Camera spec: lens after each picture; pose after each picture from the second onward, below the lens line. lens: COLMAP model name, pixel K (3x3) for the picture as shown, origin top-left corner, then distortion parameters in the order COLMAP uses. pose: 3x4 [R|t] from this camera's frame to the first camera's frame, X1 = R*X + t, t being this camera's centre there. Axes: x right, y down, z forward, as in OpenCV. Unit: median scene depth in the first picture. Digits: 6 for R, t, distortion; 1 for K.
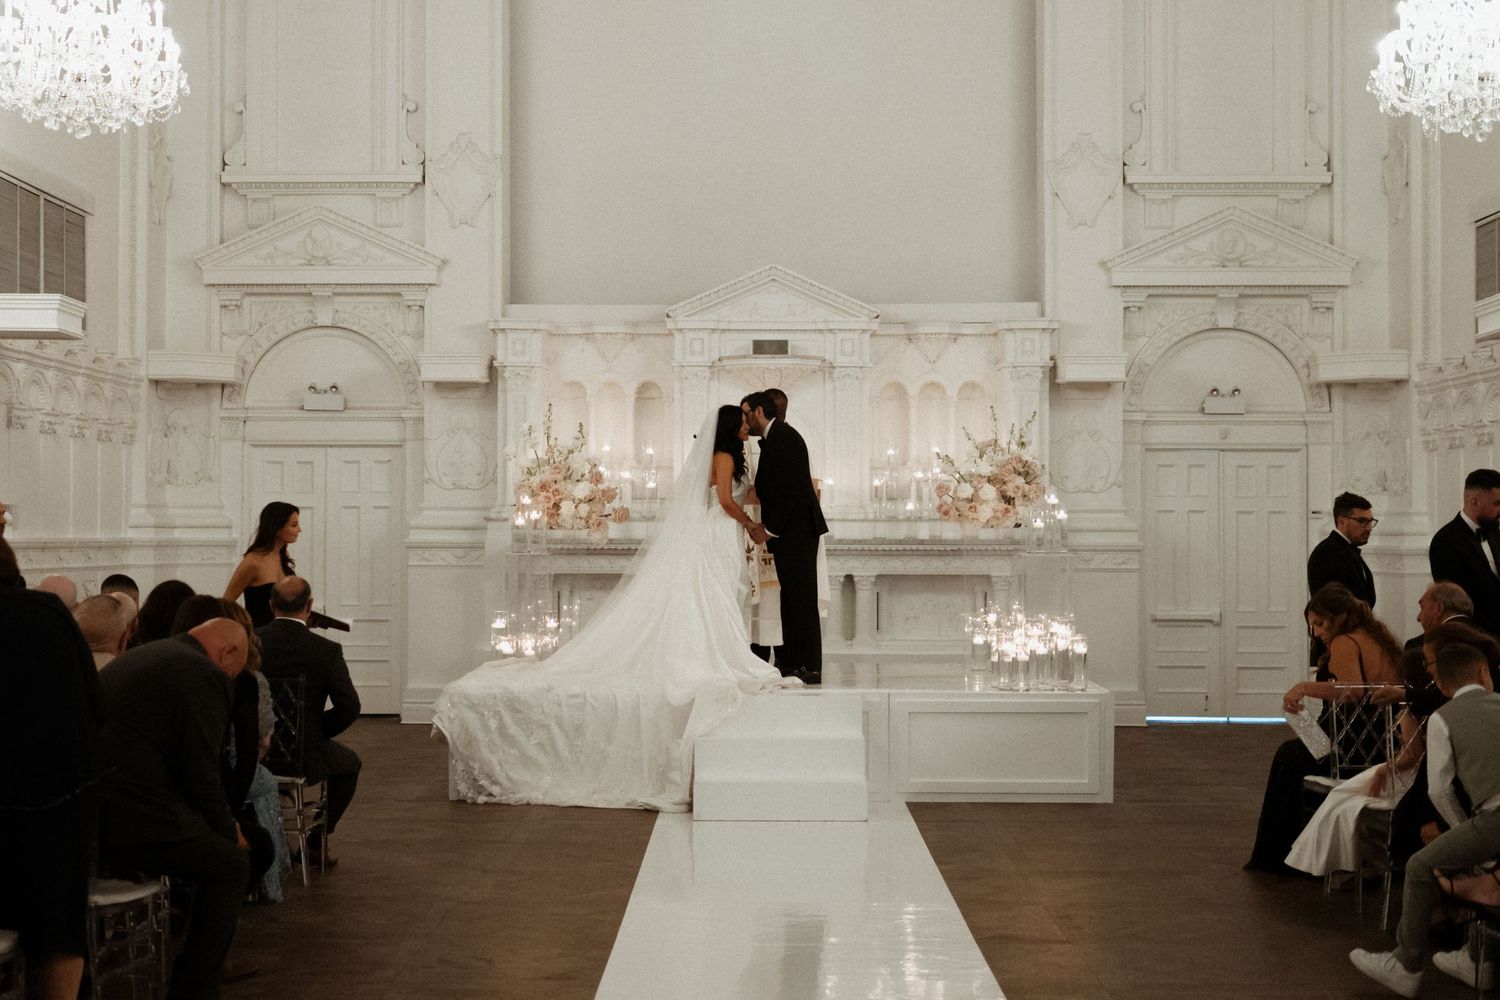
lens RADIAL K [[1452.3, 0, 717.5], [0, 1452.3, 495.6], [0, 0, 1]] dist [0.085811, 0.000000]
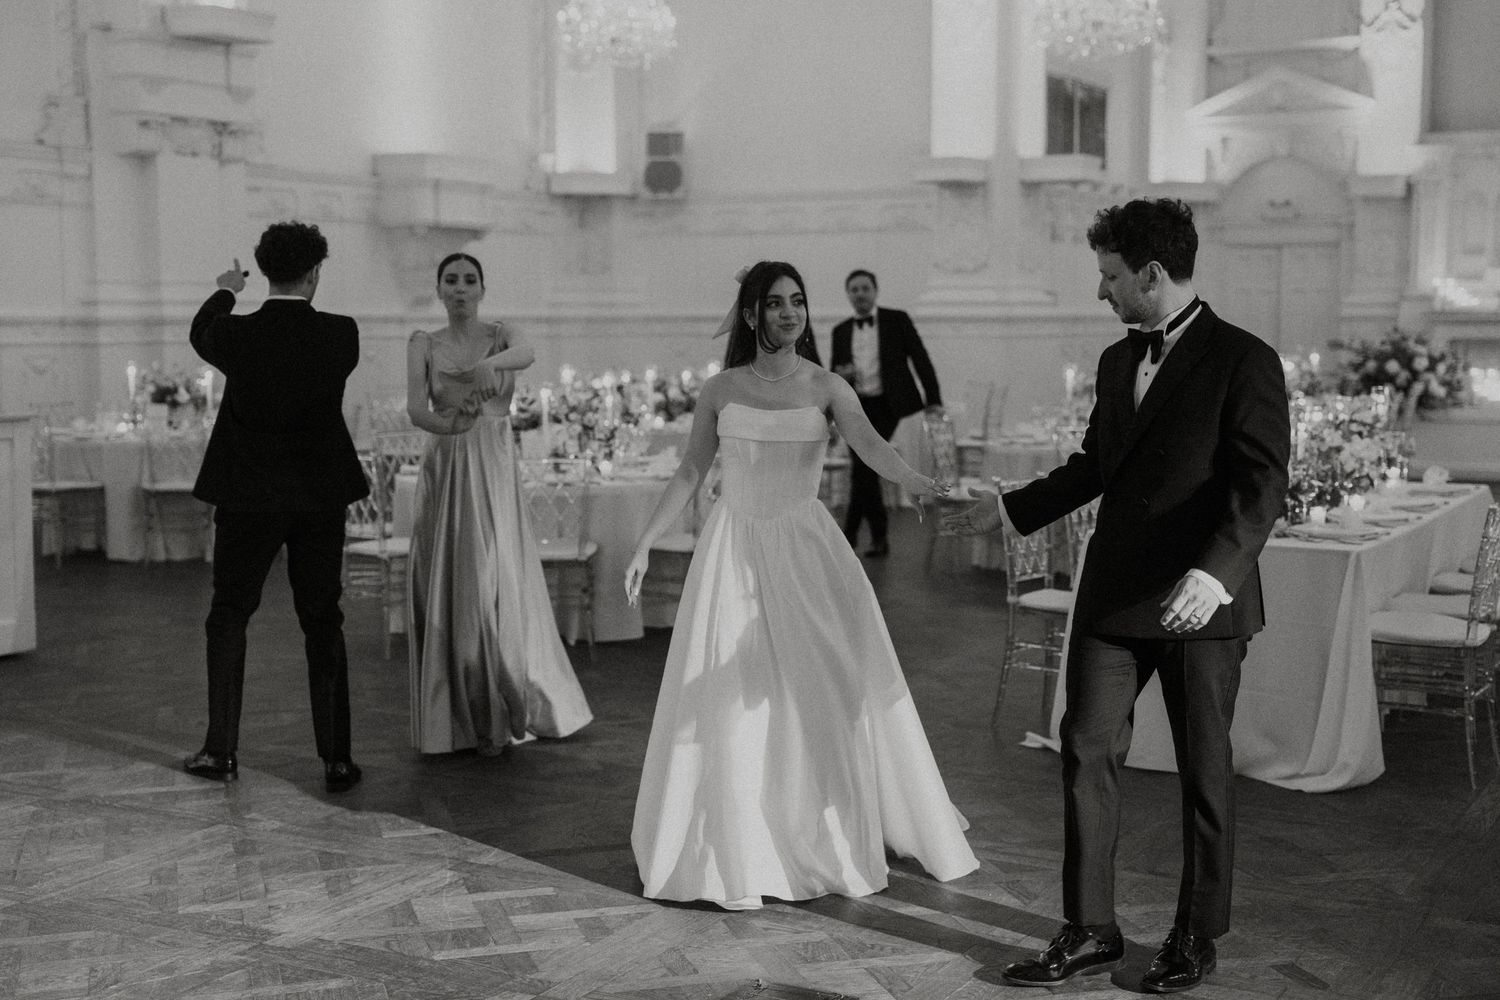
lens RADIAL K [[1959.0, 0, 755.5], [0, 1959.0, 501.4], [0, 0, 1]] dist [0.055833, 0.000000]
pose [[0.889134, 0.032556, -0.456488, 0.145933], [0.015620, 0.994726, 0.101367, 0.009605], [0.457381, -0.097260, 0.883936, -0.888814]]
